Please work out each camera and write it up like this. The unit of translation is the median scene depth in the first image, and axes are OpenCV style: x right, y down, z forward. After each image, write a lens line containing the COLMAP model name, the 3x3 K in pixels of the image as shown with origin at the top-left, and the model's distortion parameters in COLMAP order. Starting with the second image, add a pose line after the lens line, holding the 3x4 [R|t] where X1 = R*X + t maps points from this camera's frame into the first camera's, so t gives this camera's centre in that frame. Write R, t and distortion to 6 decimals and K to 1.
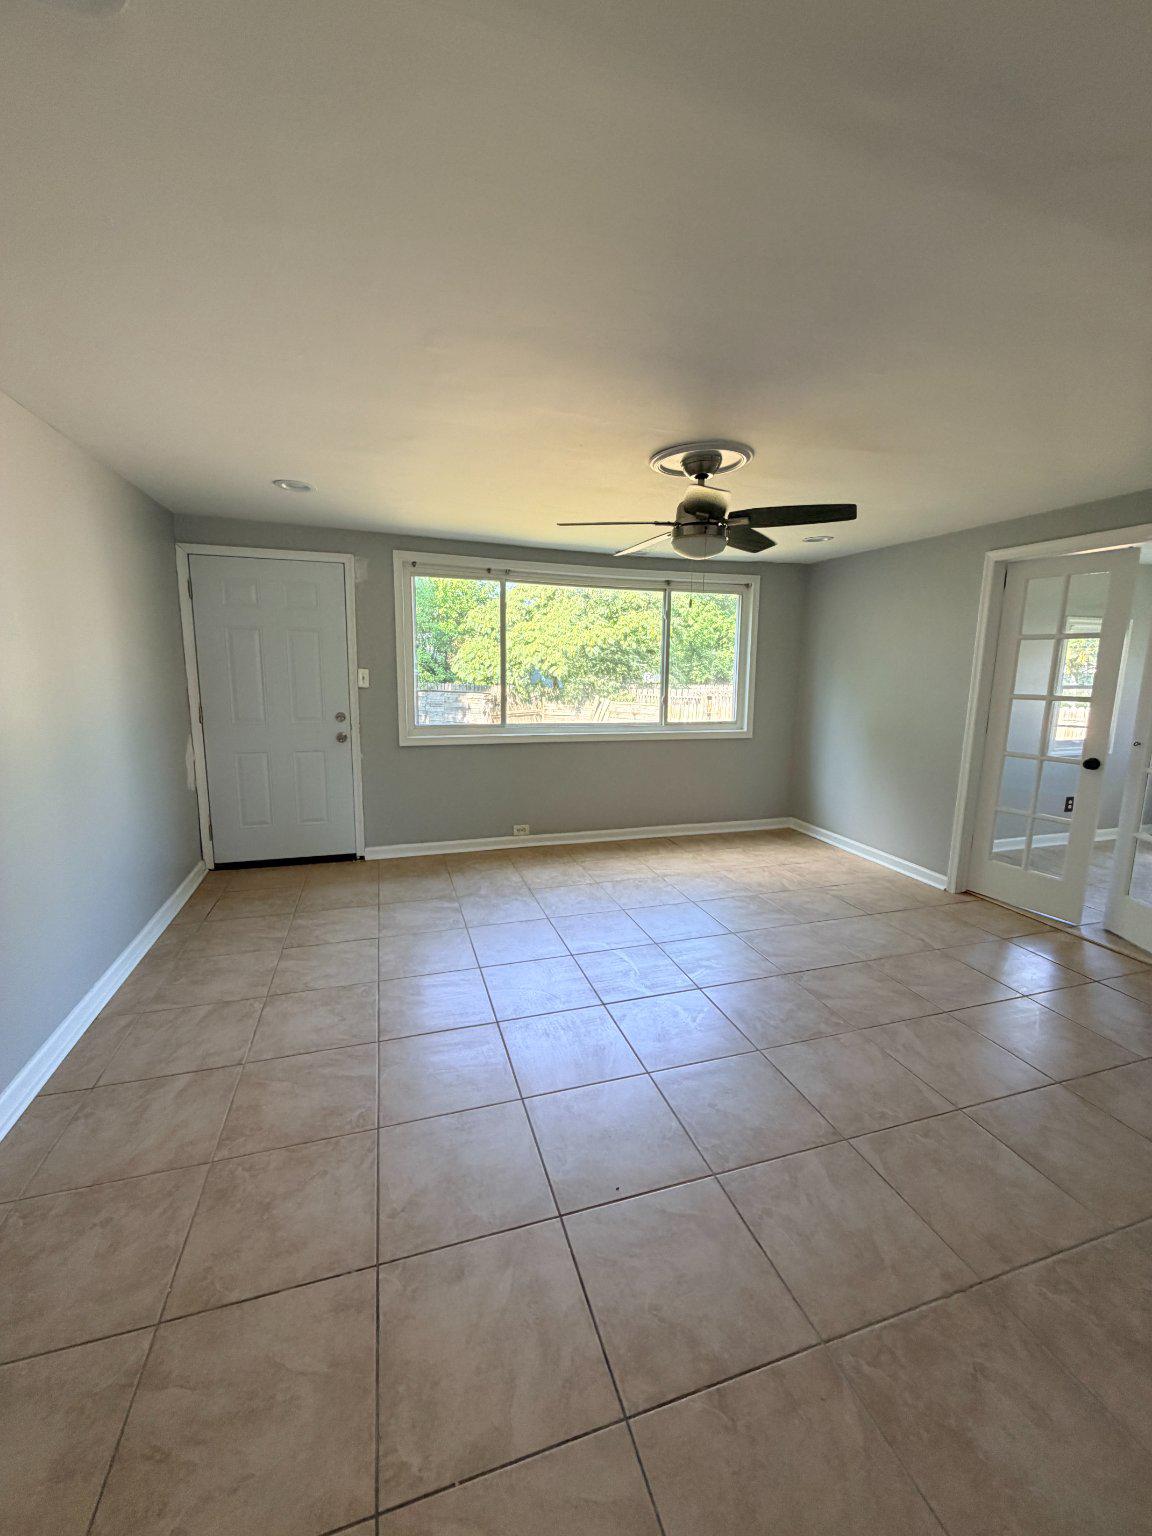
lens RADIAL K [[617.1, 0, 578.9], [0, 617.1, 767.0], [0, 0, 1]] dist [0.001331, -0.000275]
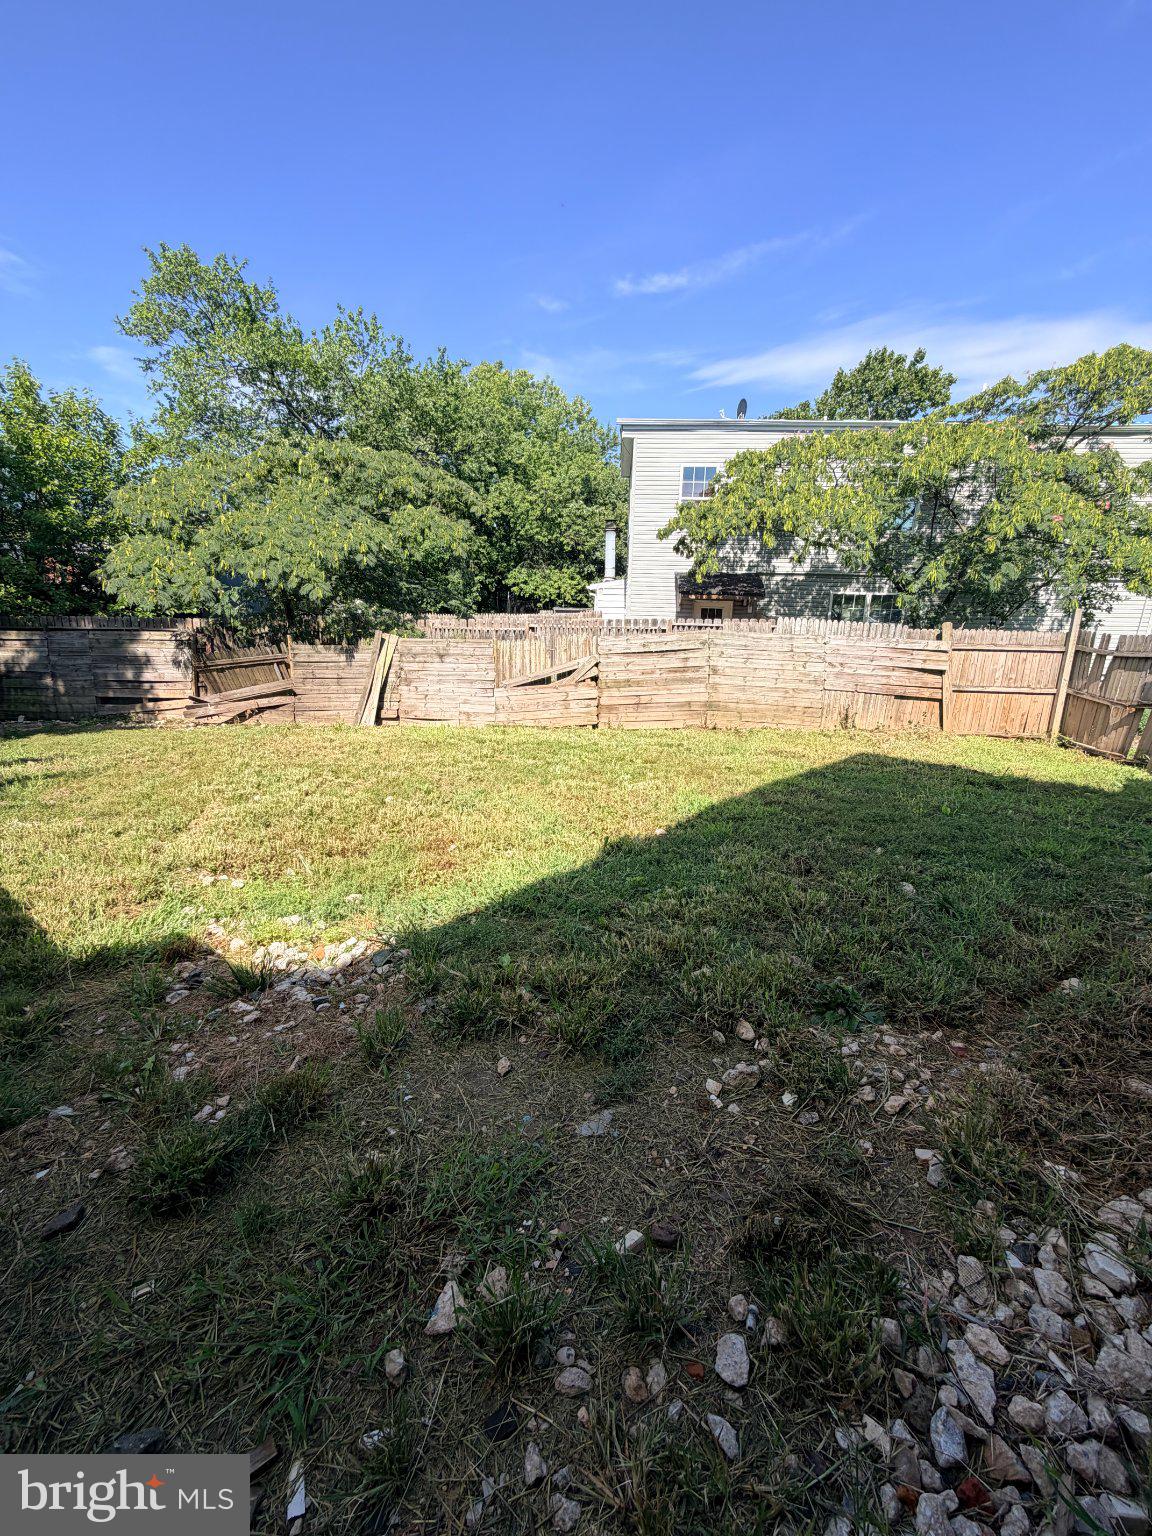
lens RADIAL K [[617.1, 0, 571.4], [0, 617.1, 768.4], [0, 0, 1]] dist [0.001331, -0.000275]
pose [[0.875526, -0.128476, 0.465776, -0.116536], [0.080111, 0.989257, 0.122283, -0.029809], [-0.476483, -0.069748, 0.876413, 0.286599]]
